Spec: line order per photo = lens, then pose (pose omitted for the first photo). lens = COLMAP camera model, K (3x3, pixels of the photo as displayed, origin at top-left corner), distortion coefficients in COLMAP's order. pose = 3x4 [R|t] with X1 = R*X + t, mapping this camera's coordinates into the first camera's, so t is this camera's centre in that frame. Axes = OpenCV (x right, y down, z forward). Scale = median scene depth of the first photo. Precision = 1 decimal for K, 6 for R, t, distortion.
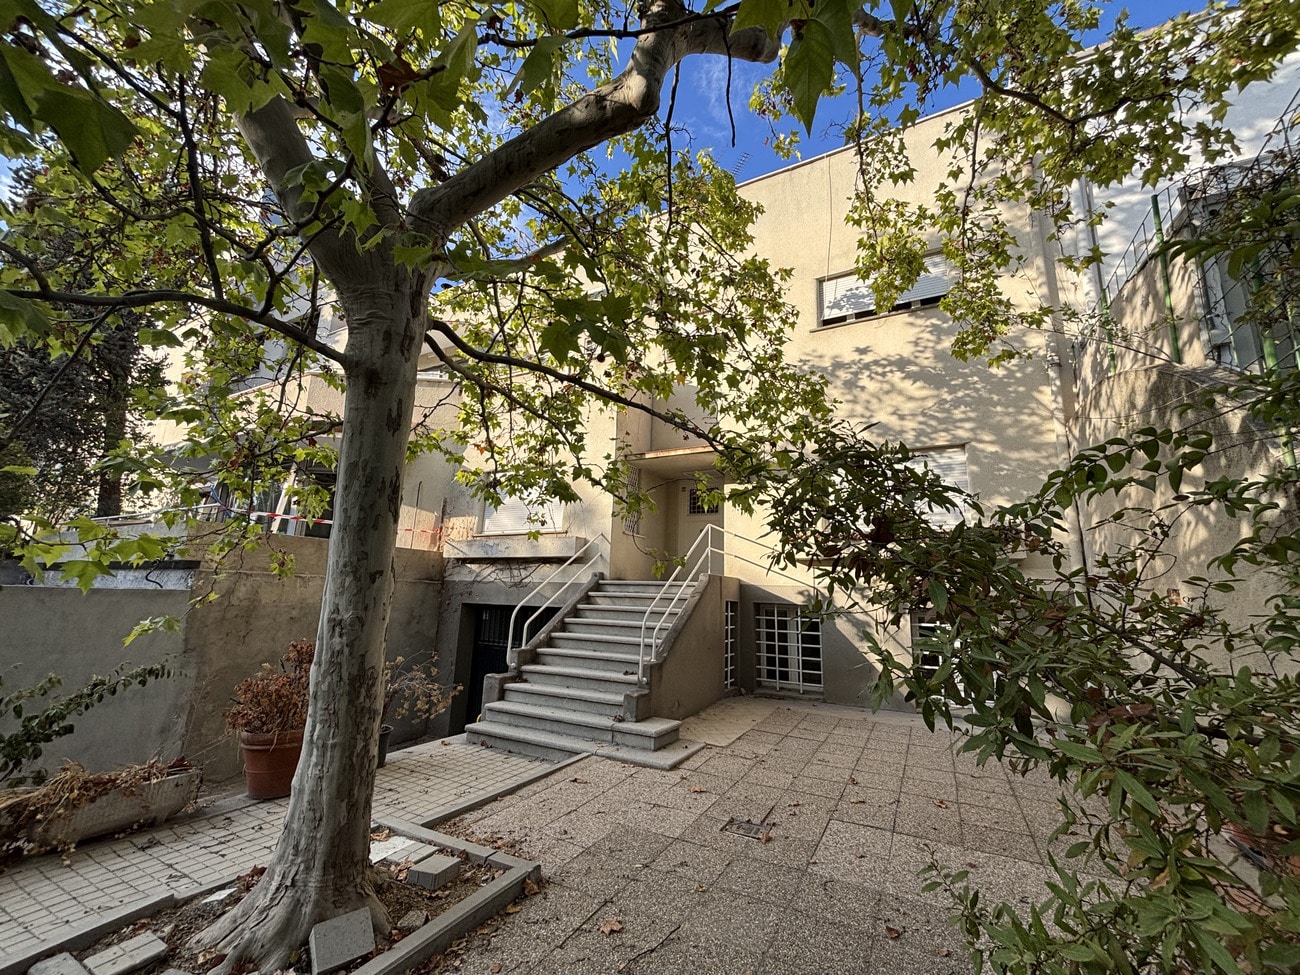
lens RADIAL K [[522.4, 0, 650.0], [0, 522.4, 487.5], [0, 0, 1]] dist [0.001636, 0.000221]
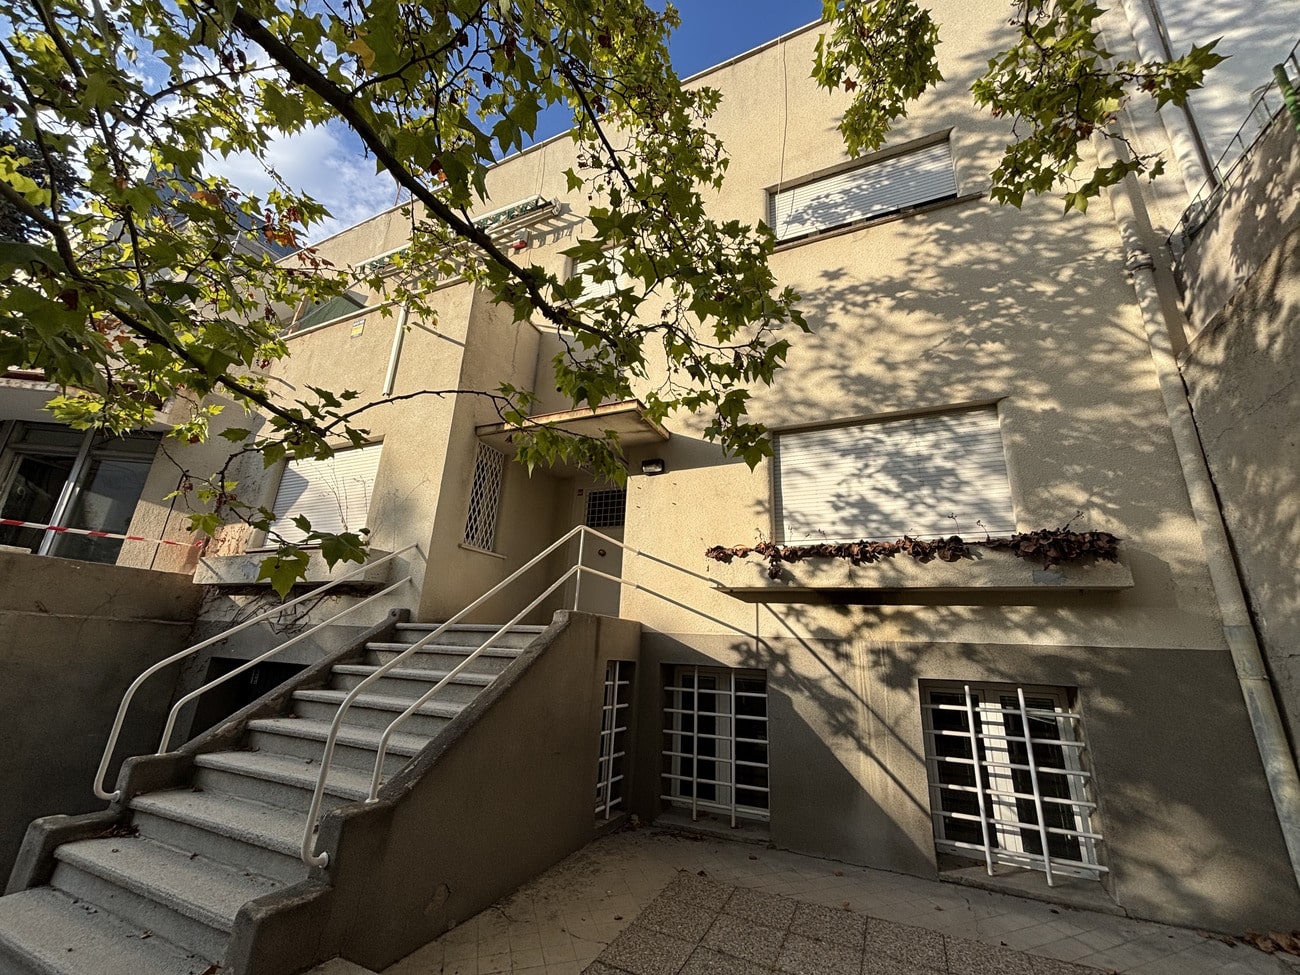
lens RADIAL K [[521.7, 0, 650.0], [0, 521.7, 487.5], [0, 0, 1]] dist [-0.002817, 0.000051]
pose [[0.998010, 0.029703, 0.055623, 0.152493], [-0.024135, 0.994871, -0.098232, 0.081046], [-0.058256, 0.096694, 0.993608, 0.397597]]
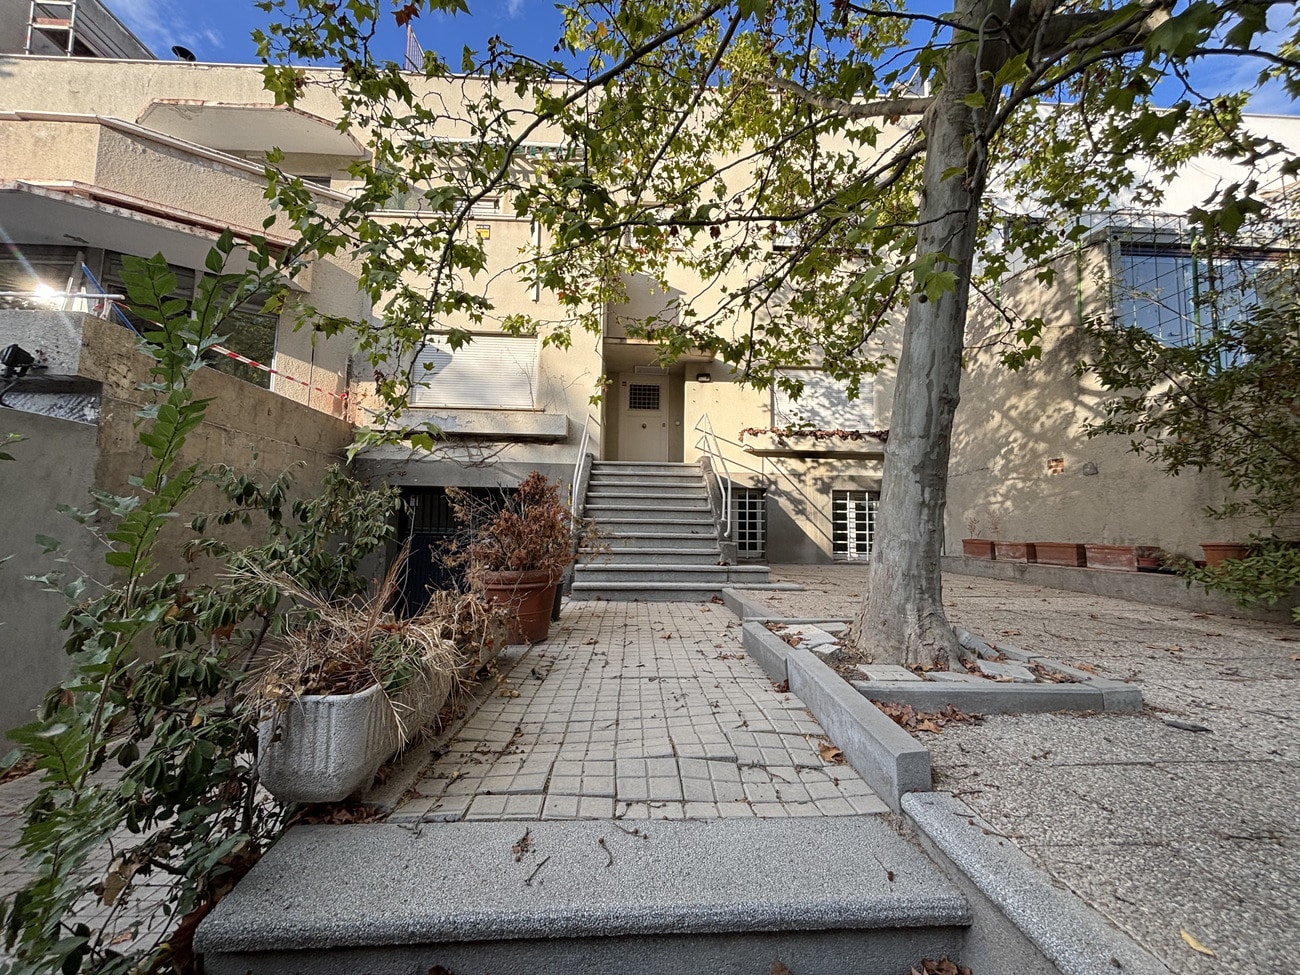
lens RADIAL K [[521.2, 0, 650.0], [0, 521.2, 487.5], [0, 0, 1]] dist [0.016286, -0.007200]
pose [[0.859119, 0.024692, 0.511180, -0.522671], [-0.093679, 0.989547, 0.109644, 0.114252], [-0.503129, -0.142084, 0.852451, 0.098700]]
